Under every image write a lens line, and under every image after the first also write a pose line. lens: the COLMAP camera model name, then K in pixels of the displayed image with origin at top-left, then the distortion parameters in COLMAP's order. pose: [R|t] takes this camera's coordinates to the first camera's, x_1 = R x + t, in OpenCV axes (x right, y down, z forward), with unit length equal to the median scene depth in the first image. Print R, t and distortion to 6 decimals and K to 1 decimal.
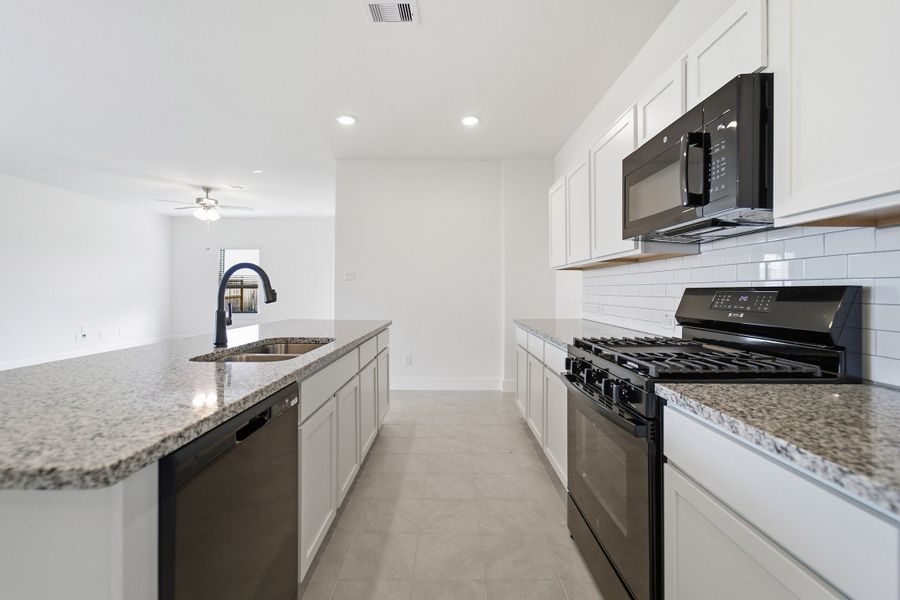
lens RADIAL K [[386.6, 0, 446.0], [0, 386.6, 289.7], [0, 0, 1]] dist [-0.022131, 0.014092]
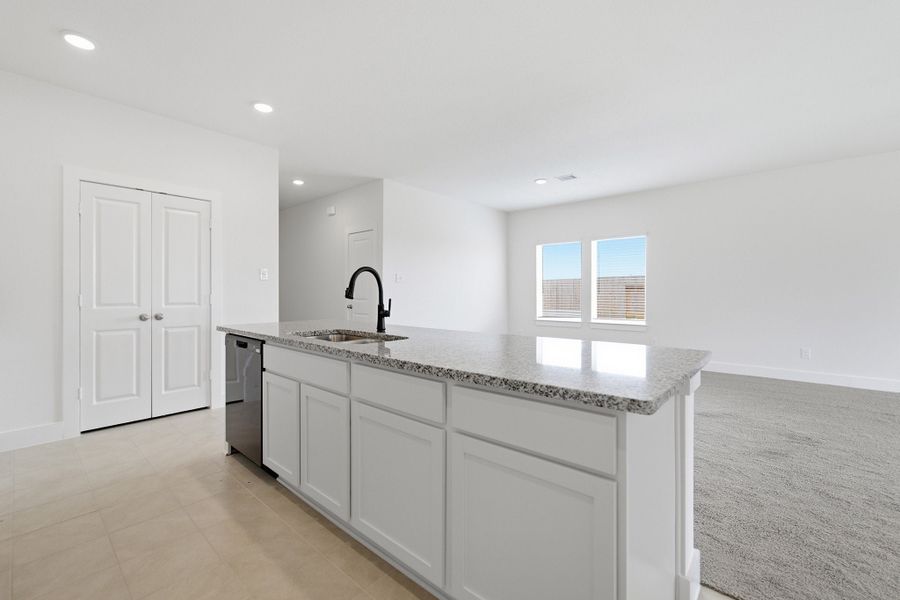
lens RADIAL K [[386.6, 0, 446.0], [0, 386.6, 289.7], [0, 0, 1]] dist [-0.022131, 0.014092]
pose [[-0.662496, -0.007289, -0.749030, 0.260339], [0.000938, 0.999944, -0.010561, 0.016847], [0.749065, -0.007700, -0.662452, 2.002309]]
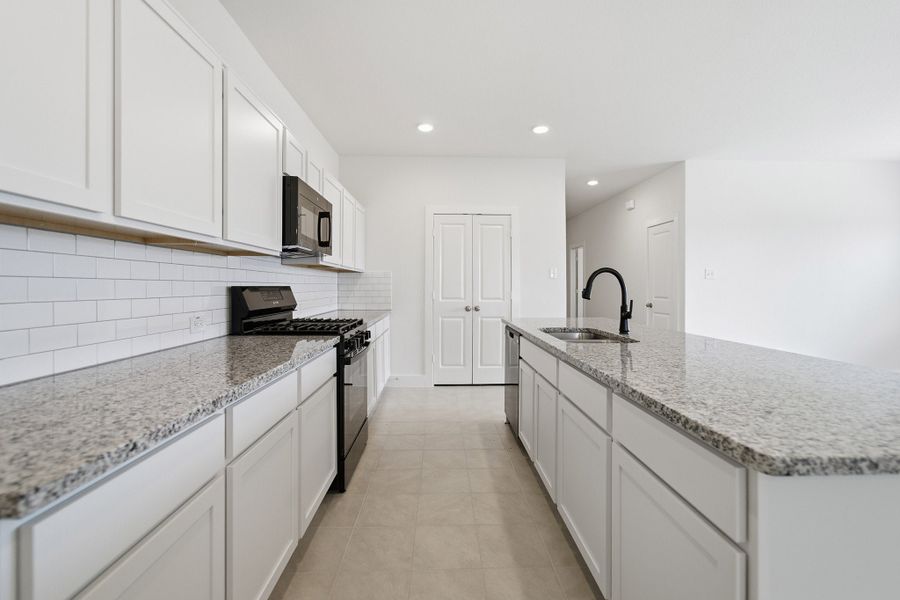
lens RADIAL K [[386.6, 0, 446.0], [0, 386.6, 289.7], [0, 0, 1]] dist [-0.022131, 0.014092]
pose [[-0.999678, -0.003110, -0.025187, 0.037095], [-0.003170, 0.999992, 0.002370, 0.000249], [0.025180, 0.002449, -0.999680, 2.212491]]
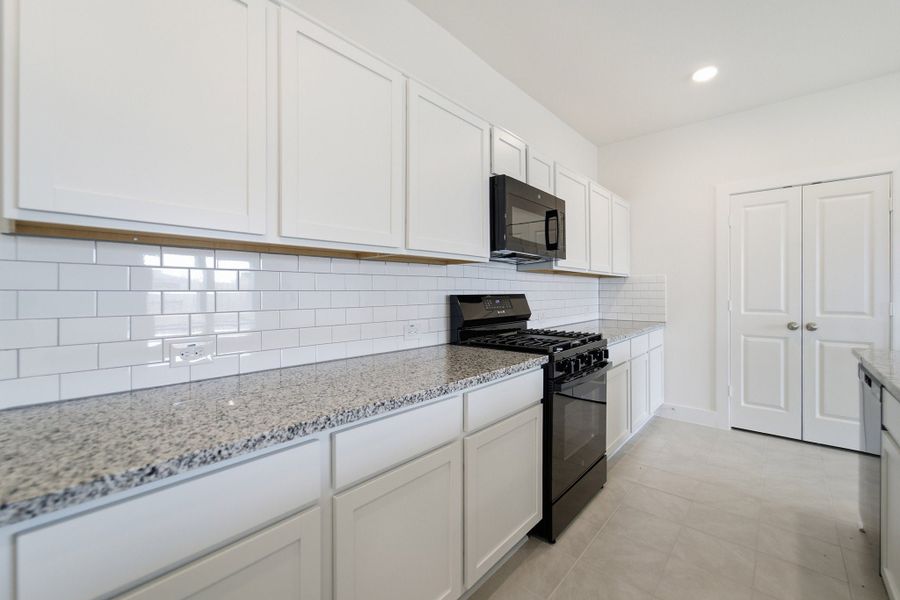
lens RADIAL K [[376.9, 0, 450.9], [0, 376.9, 294.8], [0, 0, 1]] dist [-0.018534, 0.008132]
pose [[-0.754780, -0.004669, 0.655962, -0.115937], [-0.002118, 0.999987, 0.004681, -0.013269], [-0.655975, 0.002143, -0.754780, 1.896816]]
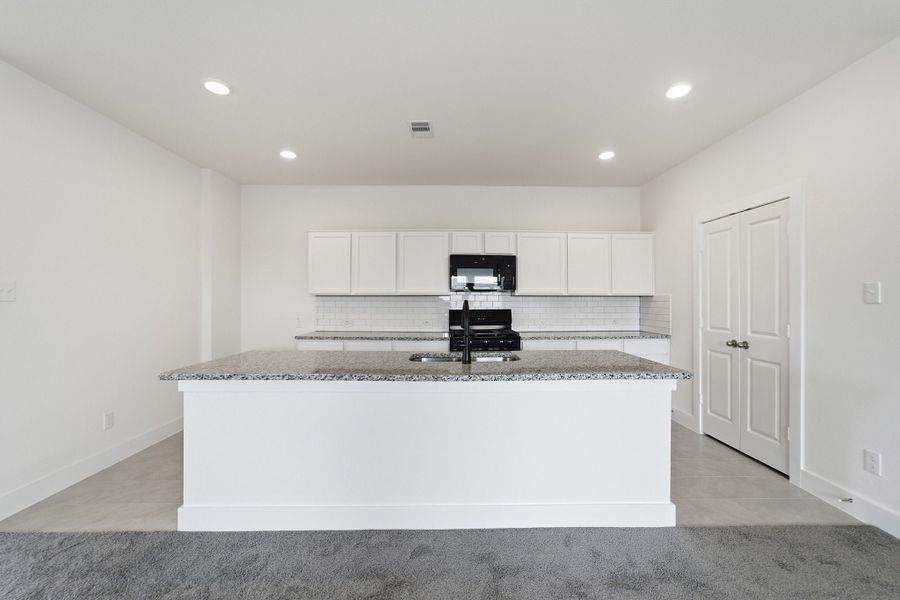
lens RADIAL K [[376.9, 0, 450.9], [0, 376.9, 294.8], [0, 0, 1]] dist [-0.018534, 0.008132]
pose [[-0.022908, 0.011778, 0.999668, -1.988438], [-0.002072, 0.999928, -0.011829, -0.081430], [-0.999735, -0.002343, -0.022882, 1.021362]]
